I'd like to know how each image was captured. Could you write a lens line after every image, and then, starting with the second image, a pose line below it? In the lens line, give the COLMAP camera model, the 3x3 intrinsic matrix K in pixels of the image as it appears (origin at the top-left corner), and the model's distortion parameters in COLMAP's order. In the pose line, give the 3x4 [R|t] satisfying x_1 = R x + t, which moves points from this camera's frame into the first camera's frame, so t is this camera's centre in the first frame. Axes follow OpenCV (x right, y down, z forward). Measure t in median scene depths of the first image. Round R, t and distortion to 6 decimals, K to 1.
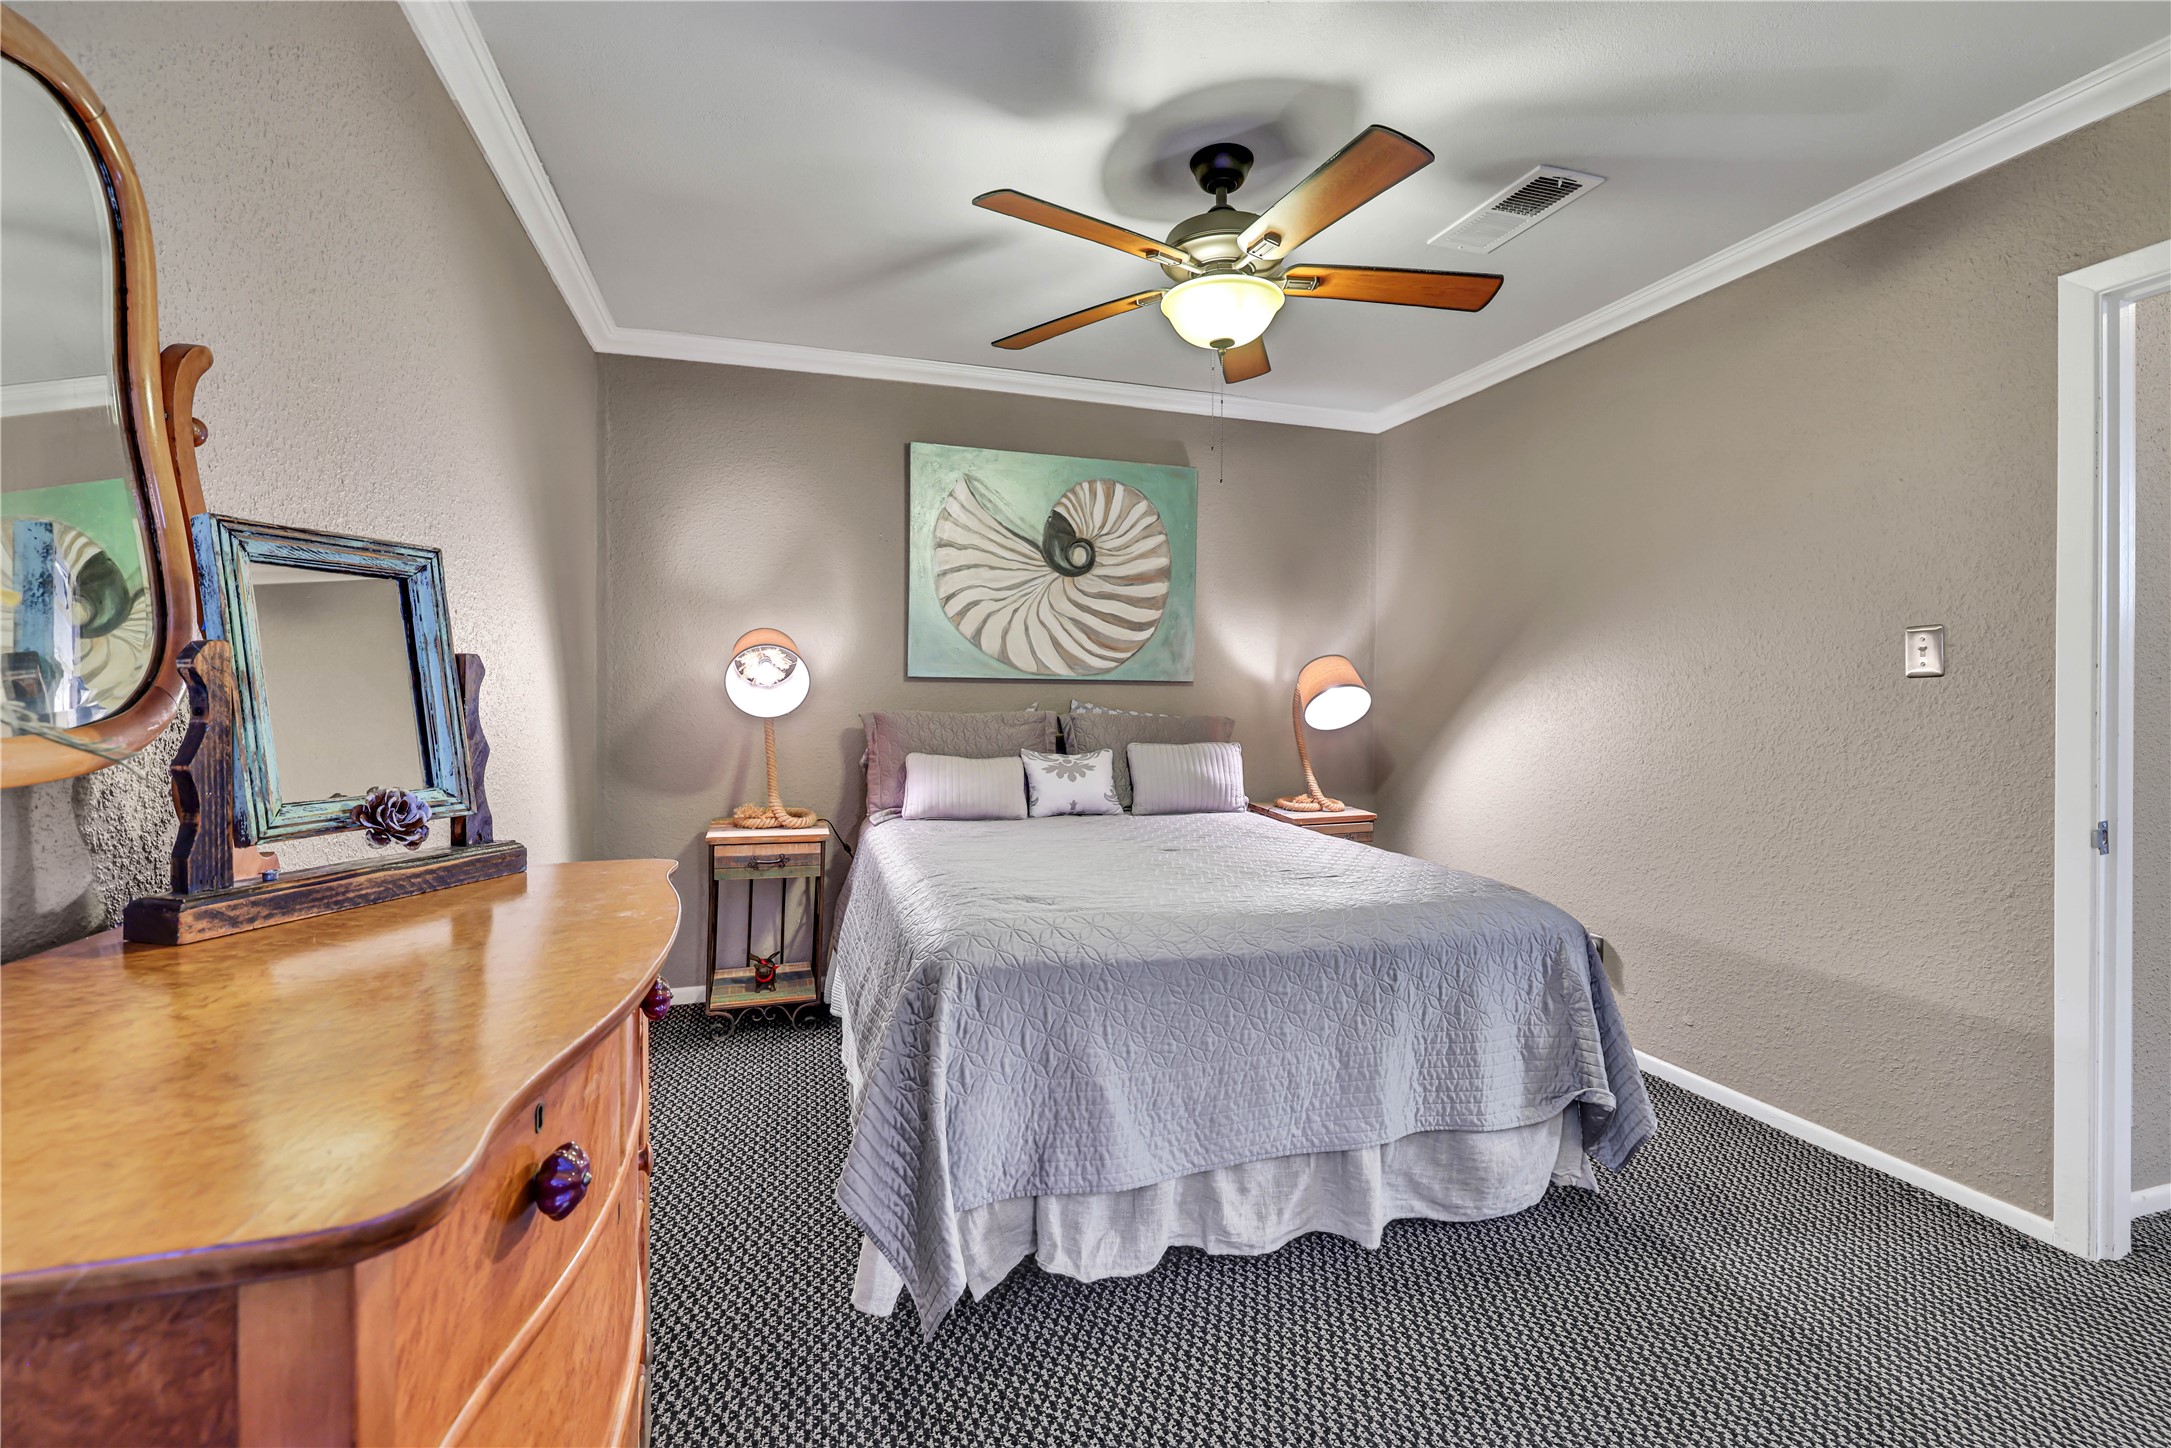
lens RADIAL K [[935.9, 0, 1083.1], [0, 935.9, 694.5], [0, 0, 1]] dist [-0.008759, 0.000117]
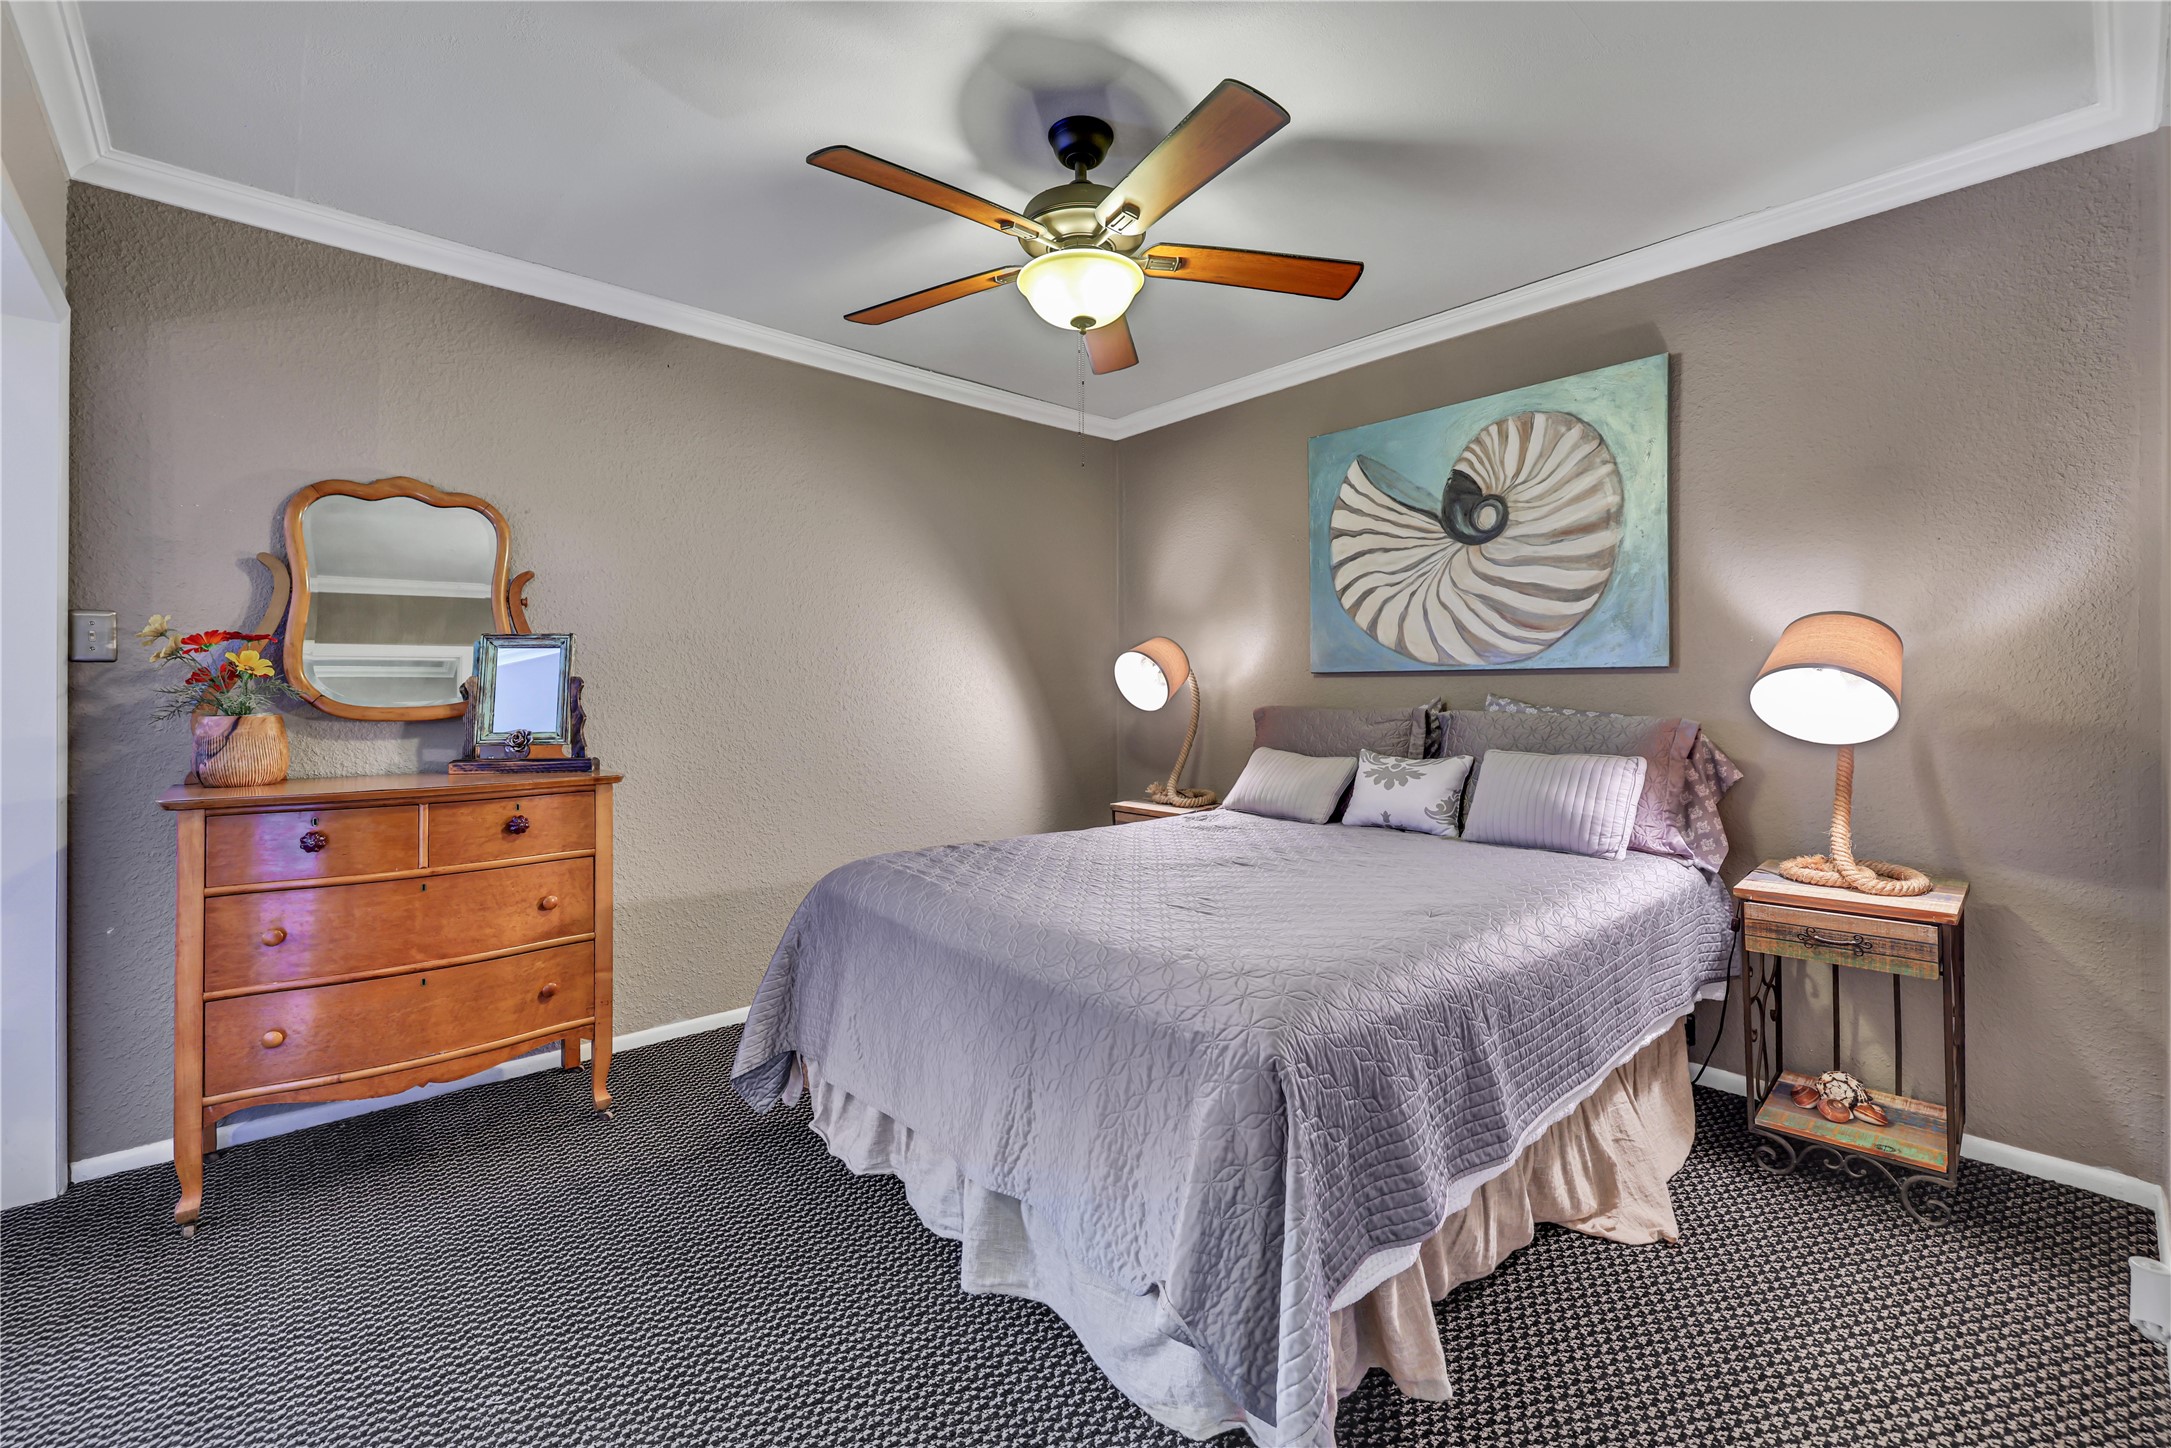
lens RADIAL K [[935.9, 0, 1083.1], [0, 935.9, 694.5], [0, 0, 1]] dist [-0.008759, 0.000117]
pose [[0.395050, -0.008793, -0.918617, 0.614315], [0.004732, 0.999960, -0.007536, 0.009845], [0.918647, -0.001370, 0.395076, 0.368711]]
